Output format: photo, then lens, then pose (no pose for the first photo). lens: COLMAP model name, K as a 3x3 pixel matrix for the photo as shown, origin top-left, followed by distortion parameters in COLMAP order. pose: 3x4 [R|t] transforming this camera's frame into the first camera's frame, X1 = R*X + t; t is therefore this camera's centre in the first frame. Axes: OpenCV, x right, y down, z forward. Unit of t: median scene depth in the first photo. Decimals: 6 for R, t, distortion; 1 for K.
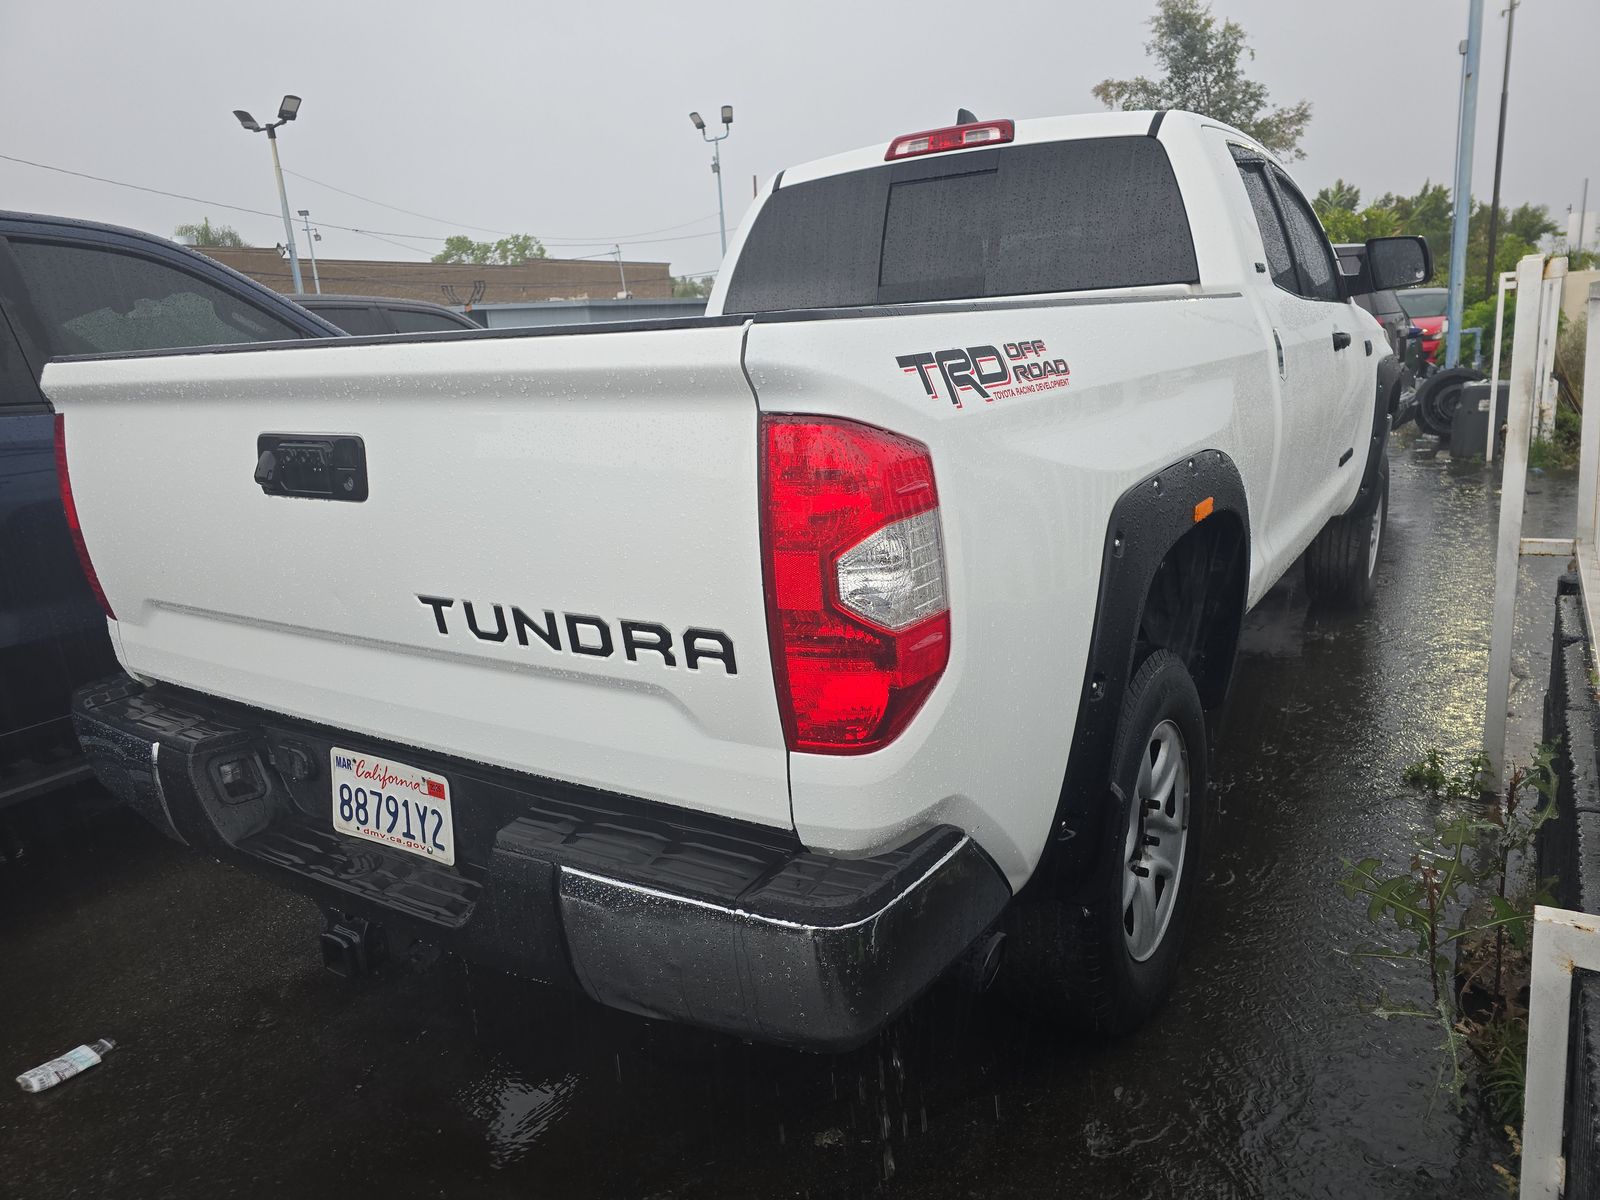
lens RADIAL K [[1077.8, 0, 800.0], [0, 1077.8, 600.0], [0, 0, 1]] dist [0.023863, -0.006245]
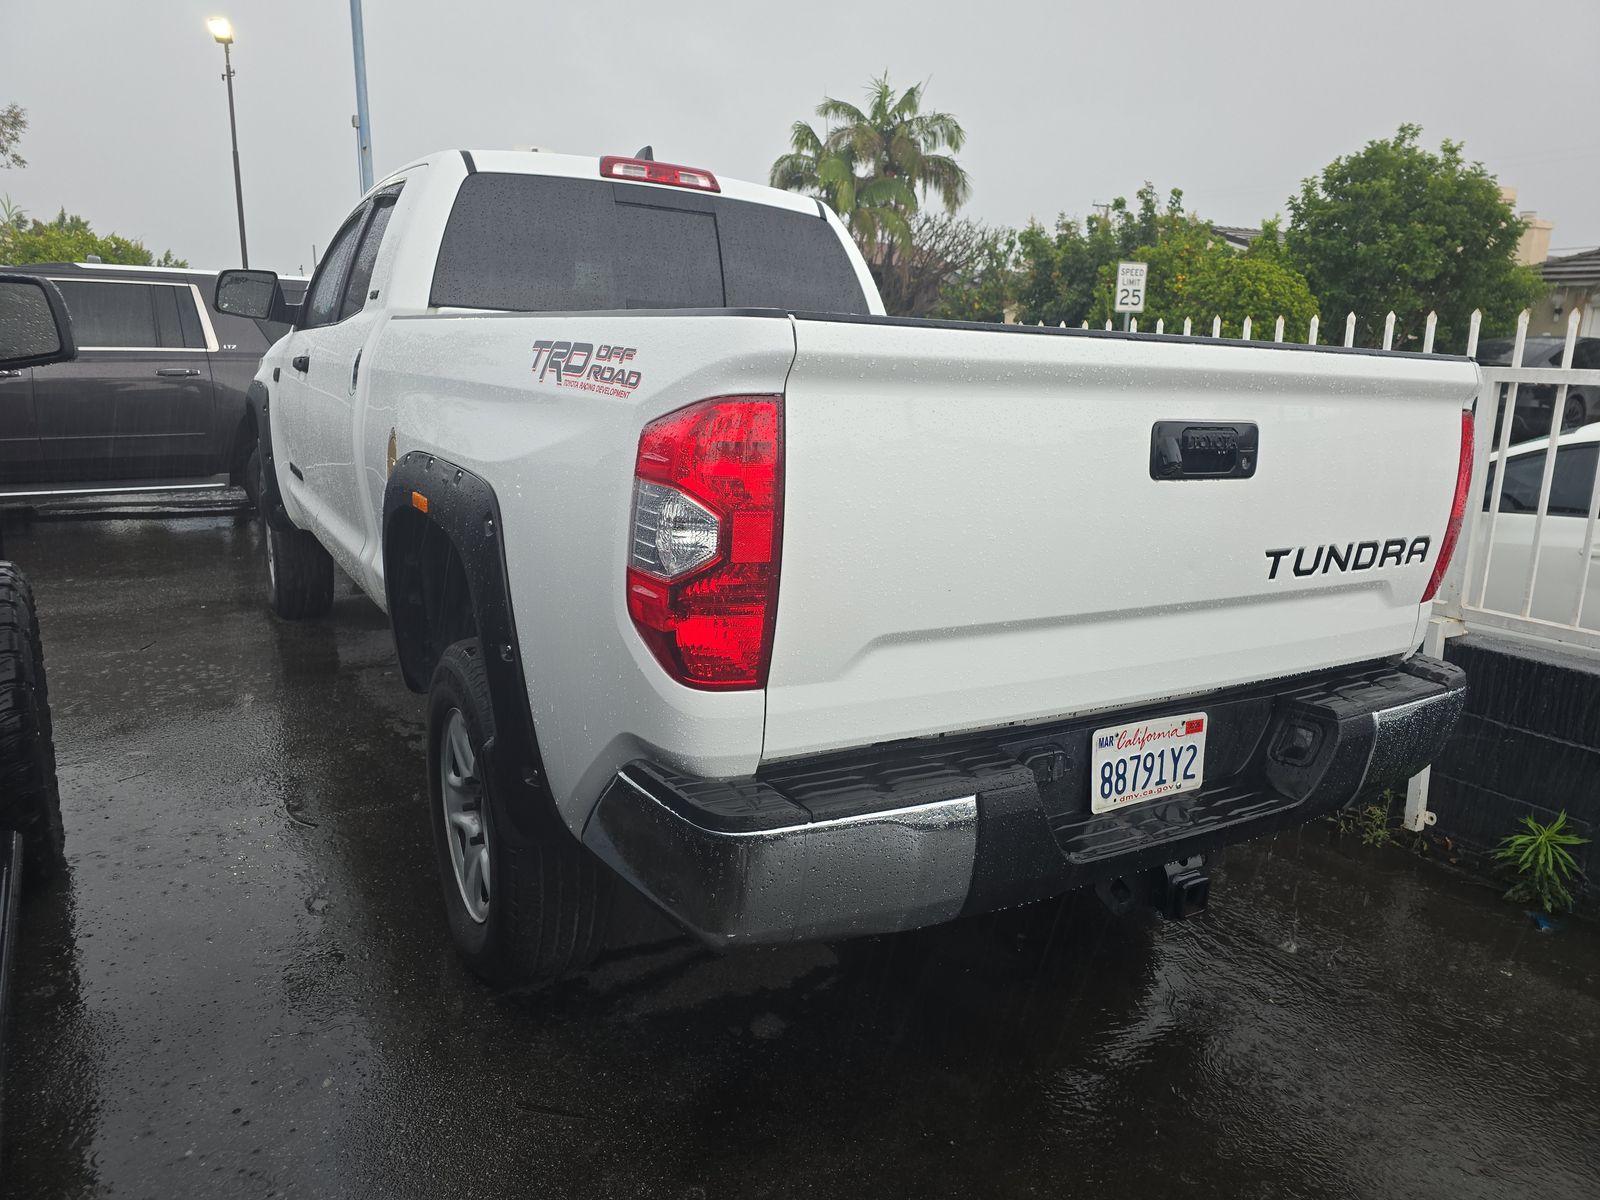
lens RADIAL K [[1070.1, 0, 800.0], [0, 1070.1, 600.0], [0, 0, 1]] dist [0.087627, -0.090245]
pose [[0.434752, -0.122097, 0.892235, -1.478526], [0.152116, 0.986486, 0.060875, -0.092354], [-0.887610, 0.109257, 0.447450, 0.797710]]
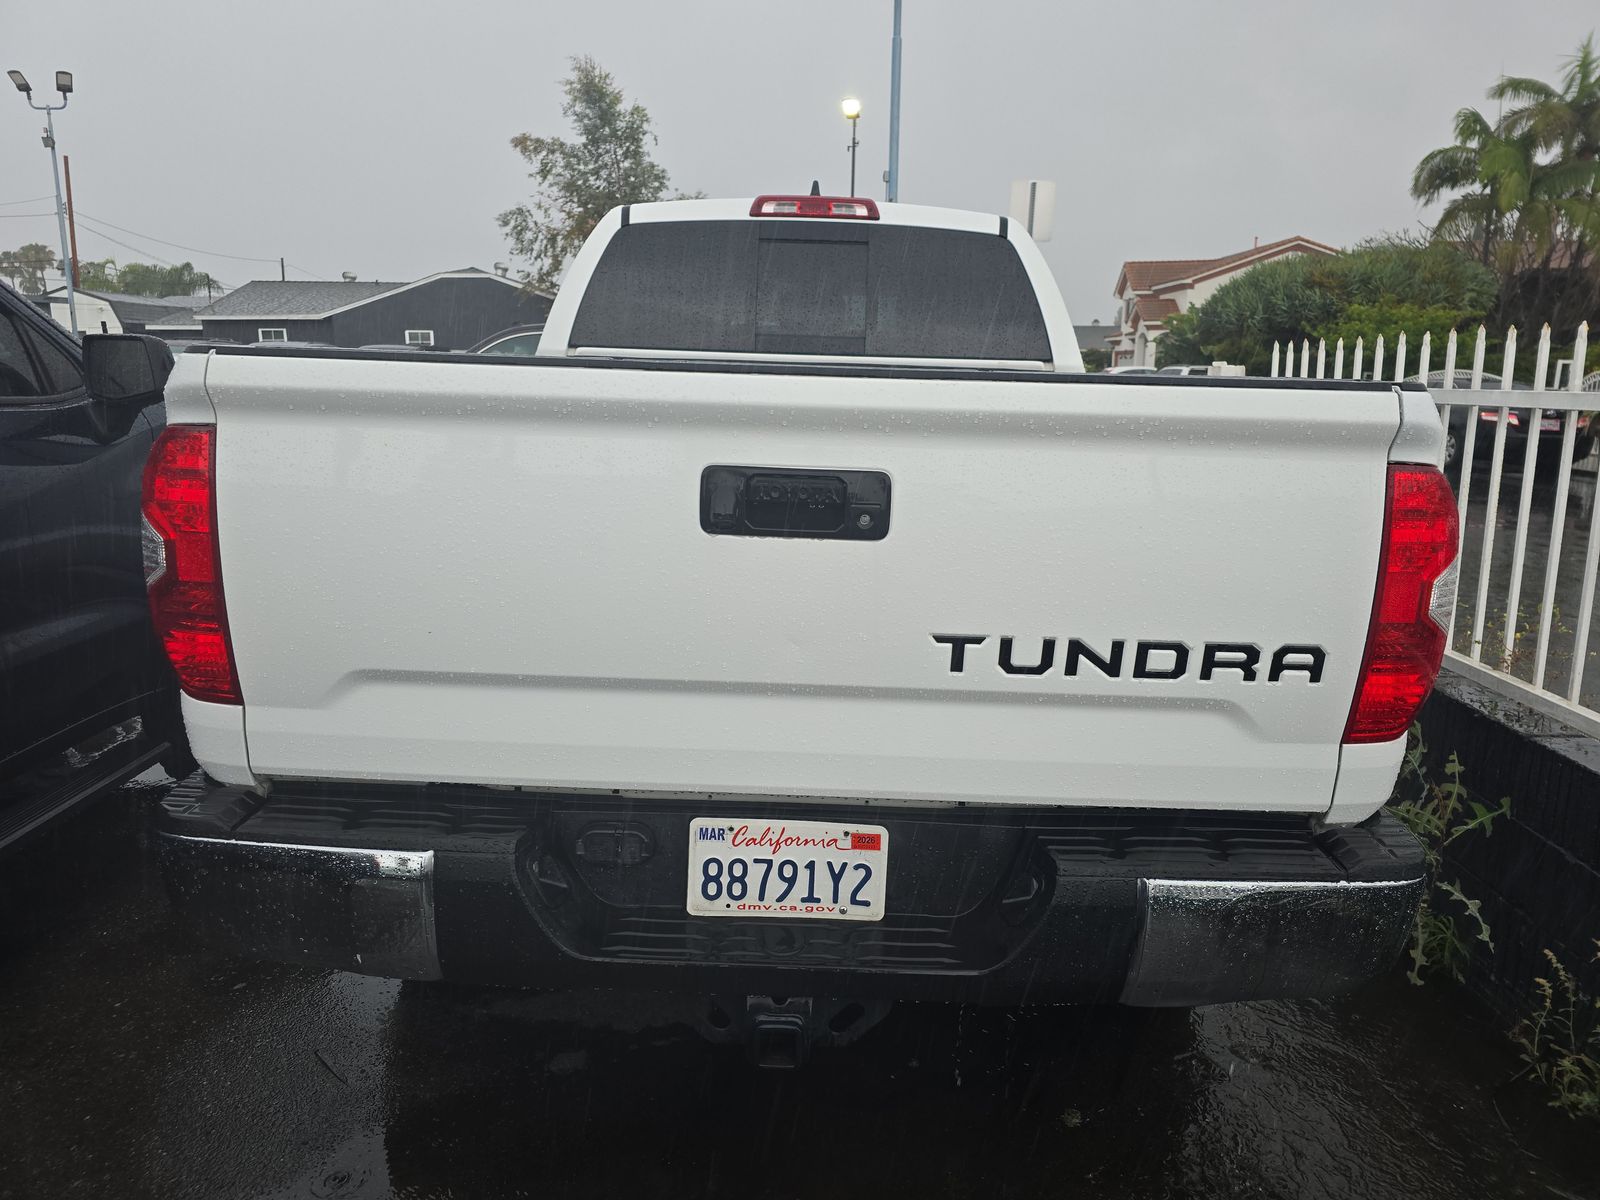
lens RADIAL K [[1070.1, 0, 800.0], [0, 1070.1, 600.0], [0, 0, 1]] dist [0.087627, -0.090245]
pose [[0.844756, -0.033205, 0.534120, -0.840529], [0.054182, 0.998251, -0.023634, -0.016930], [-0.532401, 0.048905, 0.845078, 0.209896]]
